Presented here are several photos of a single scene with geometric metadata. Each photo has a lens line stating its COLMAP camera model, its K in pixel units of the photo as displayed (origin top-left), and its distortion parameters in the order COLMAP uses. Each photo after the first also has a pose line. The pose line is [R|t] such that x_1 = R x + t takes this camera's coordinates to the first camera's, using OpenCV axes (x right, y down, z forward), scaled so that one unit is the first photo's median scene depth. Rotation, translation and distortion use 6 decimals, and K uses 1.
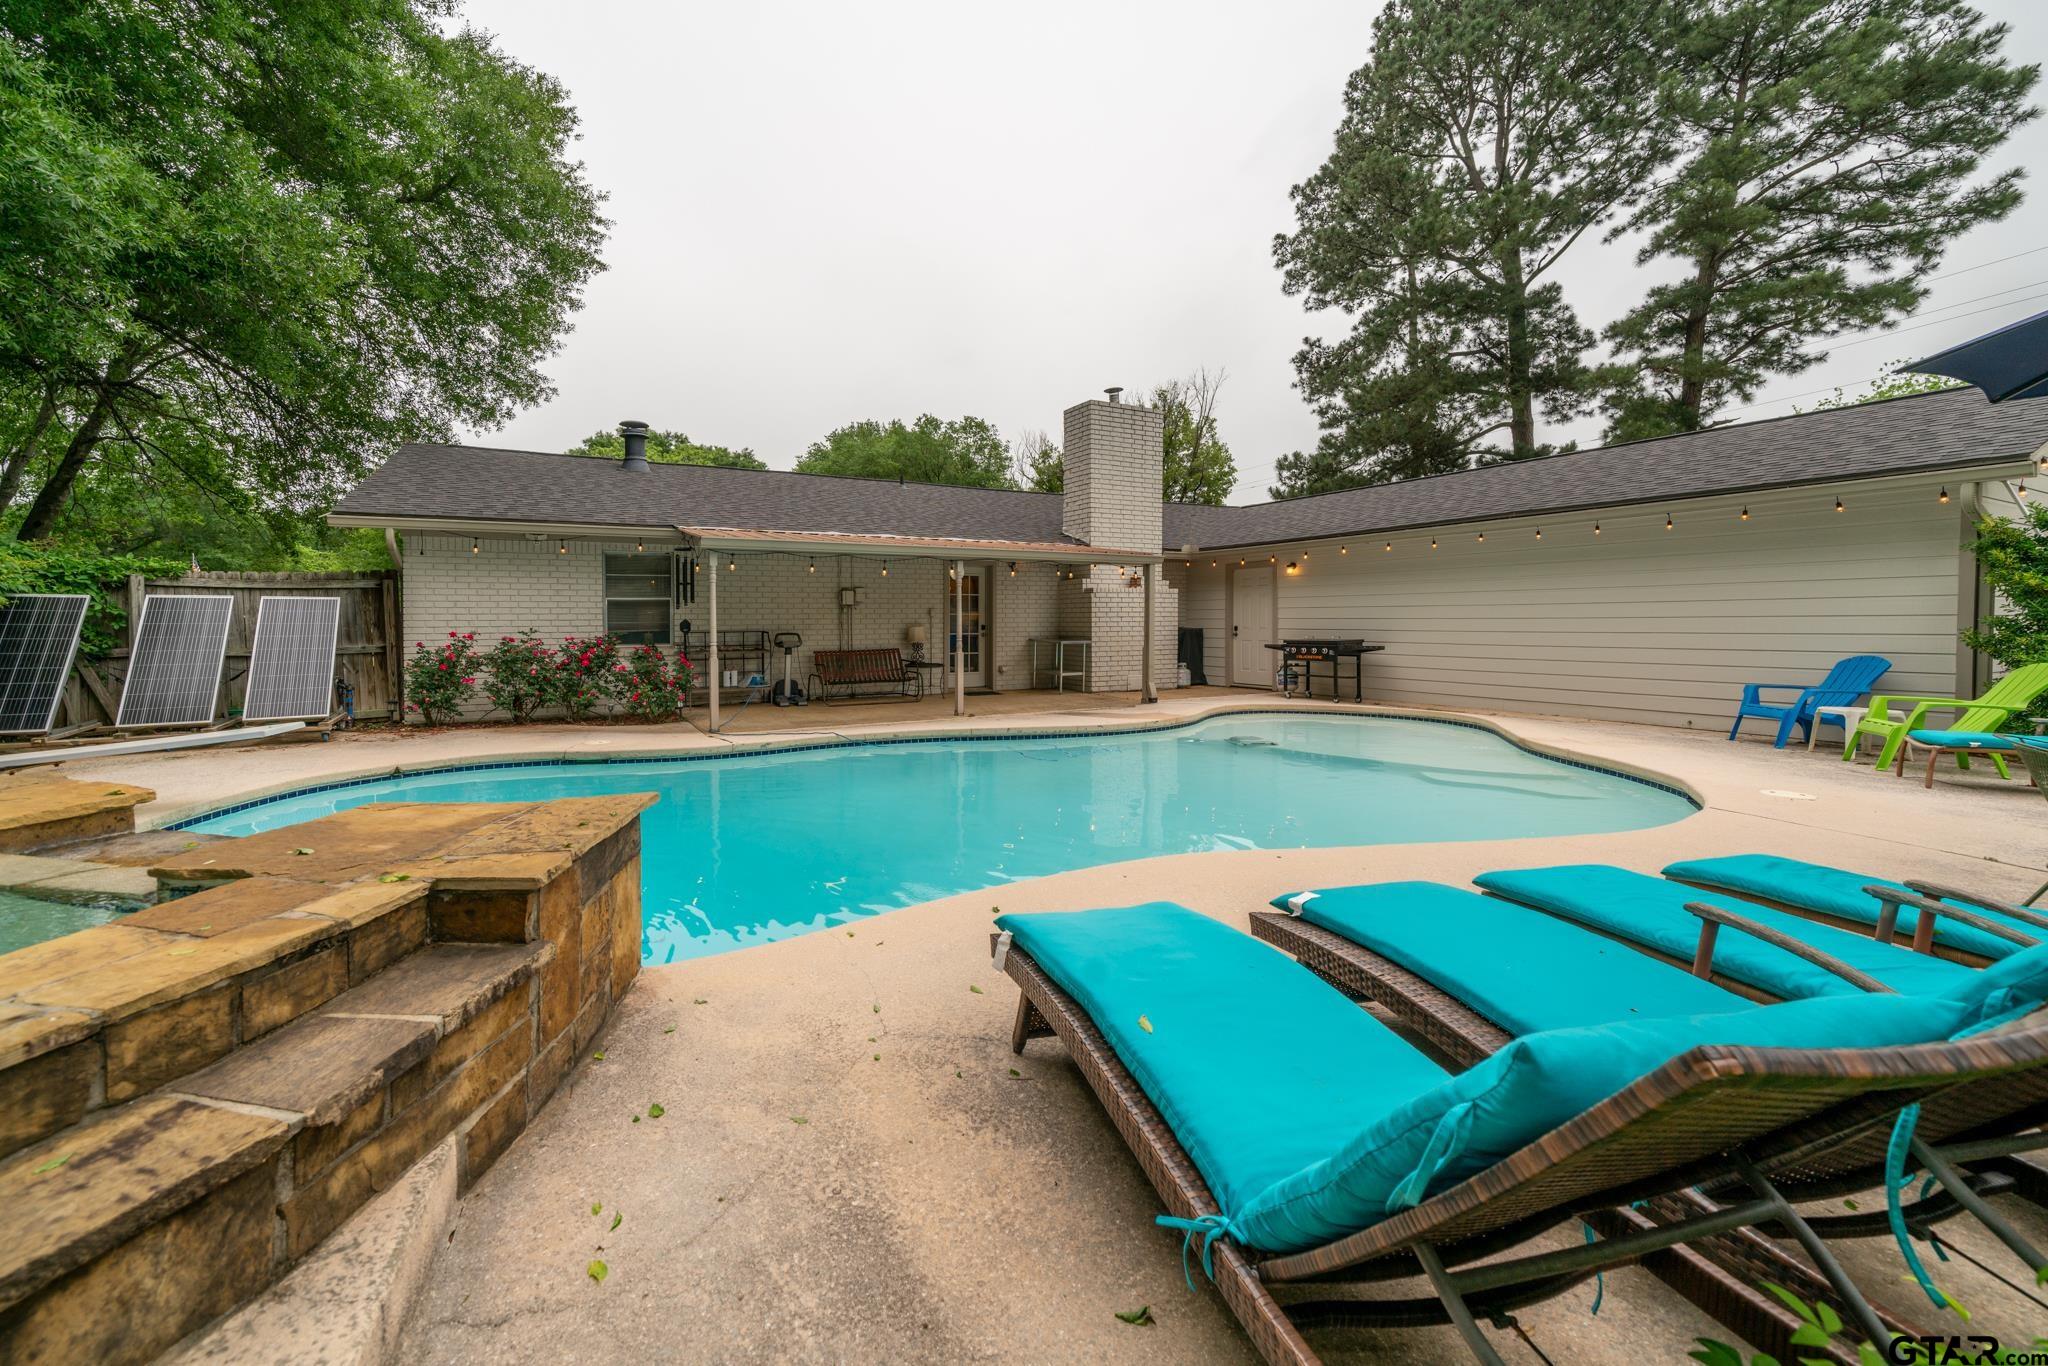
lens RADIAL K [[759.2, 0, 1025.3], [0, 759.2, 621.6], [0, 0, 1]] dist [-0.003395, 0.001517]
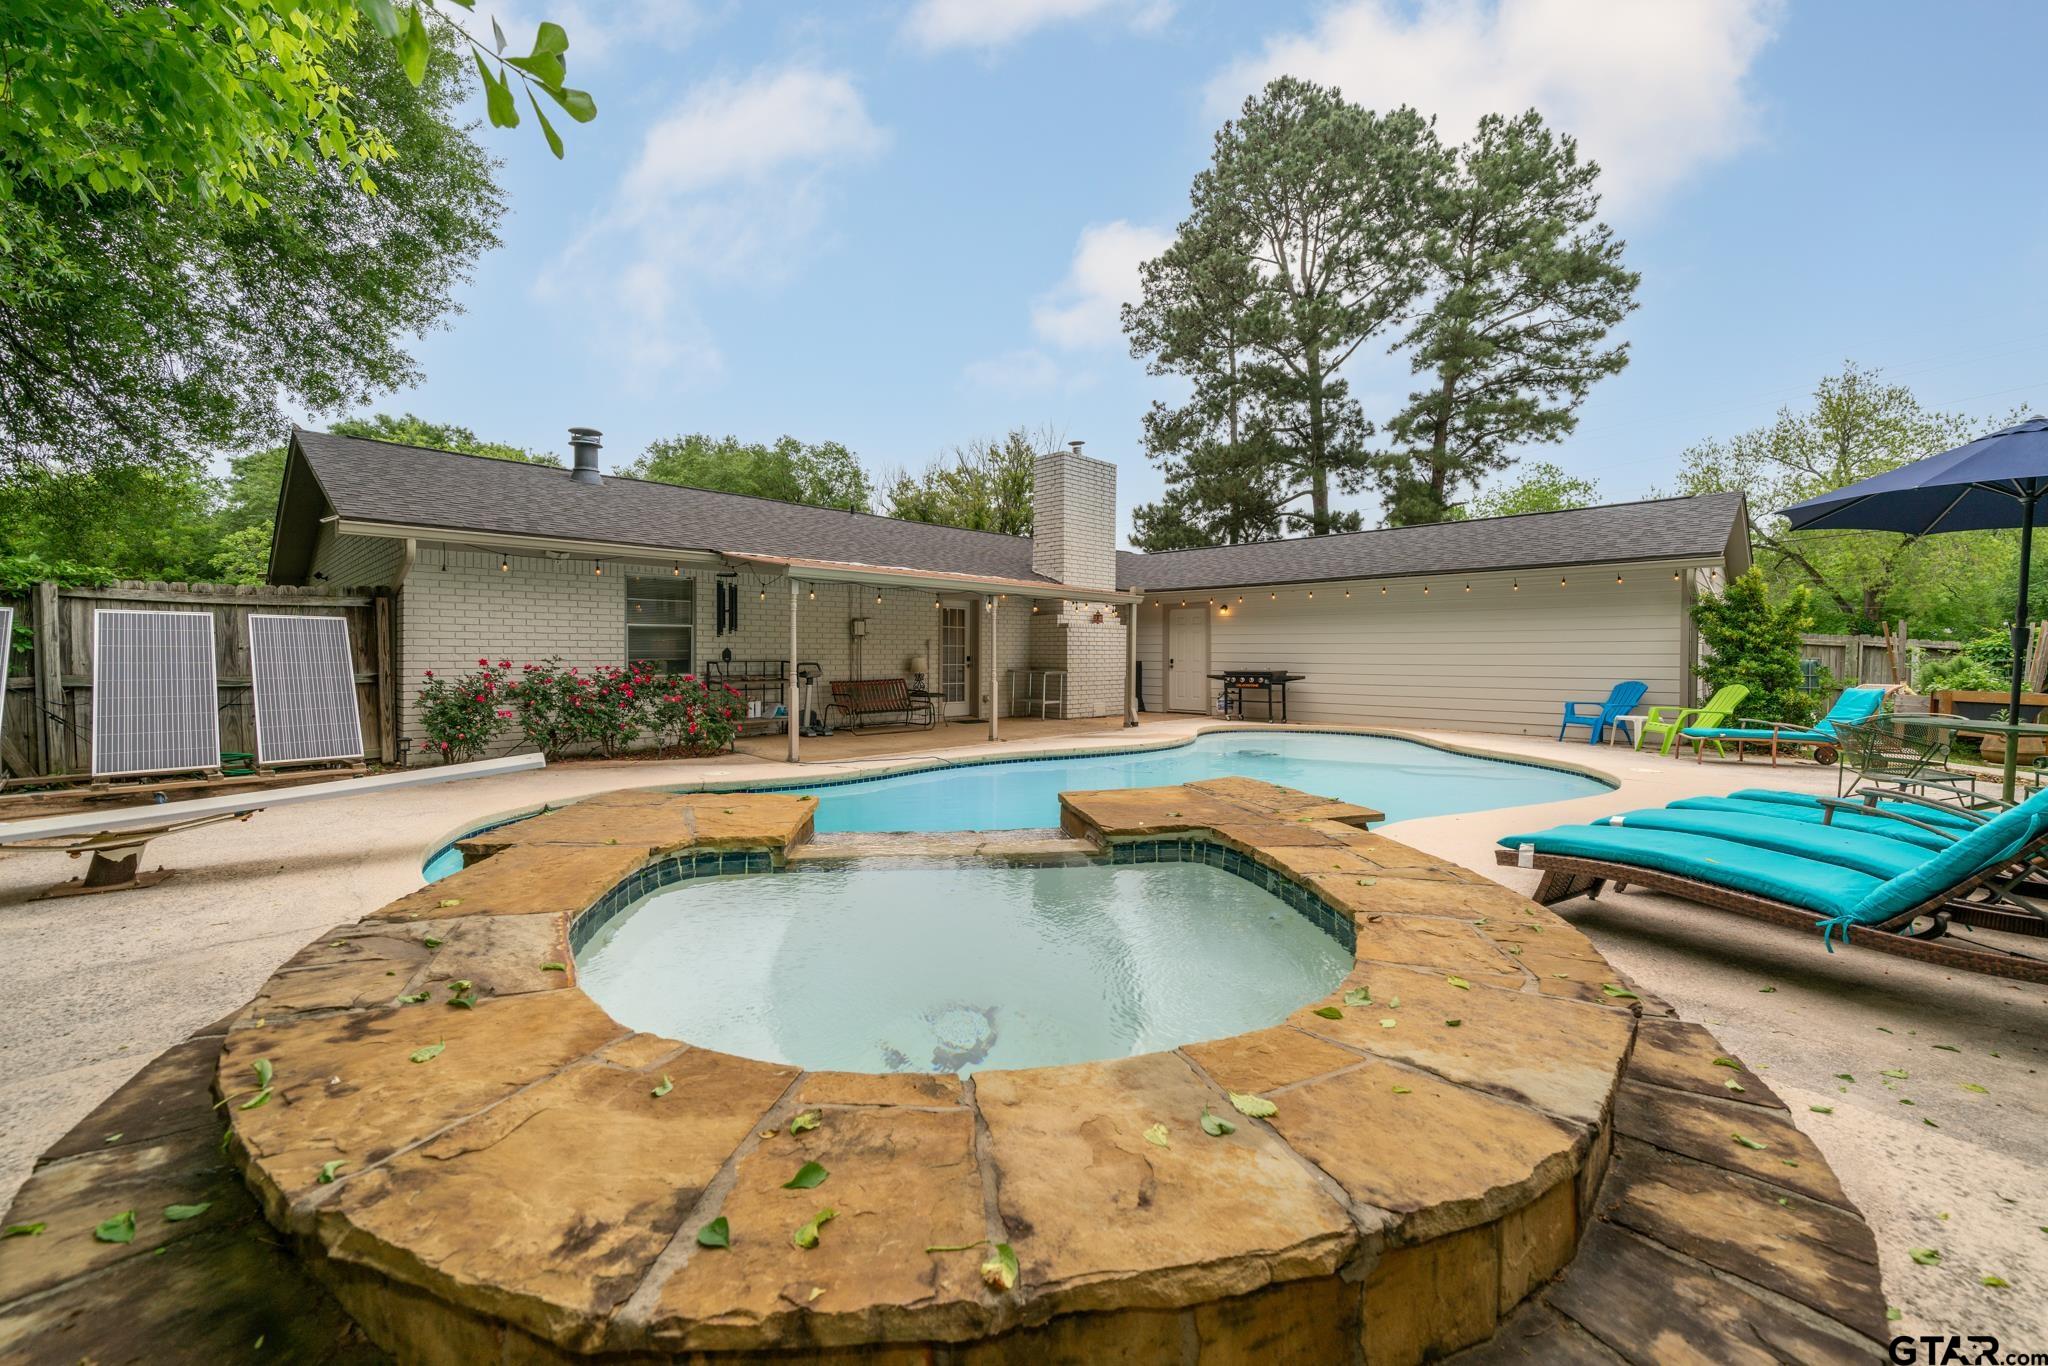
lens RADIAL K [[781.2, 0, 1027.4], [0, 781.2, 644.5], [0, 0, 1]] dist [0.001852, -0.000046]
pose [[0.949855, 0.012331, 0.312449, -0.202248], [-0.007894, 0.999849, -0.015460, 0.002705], [-0.312592, 0.012218, 0.949809, -0.031735]]
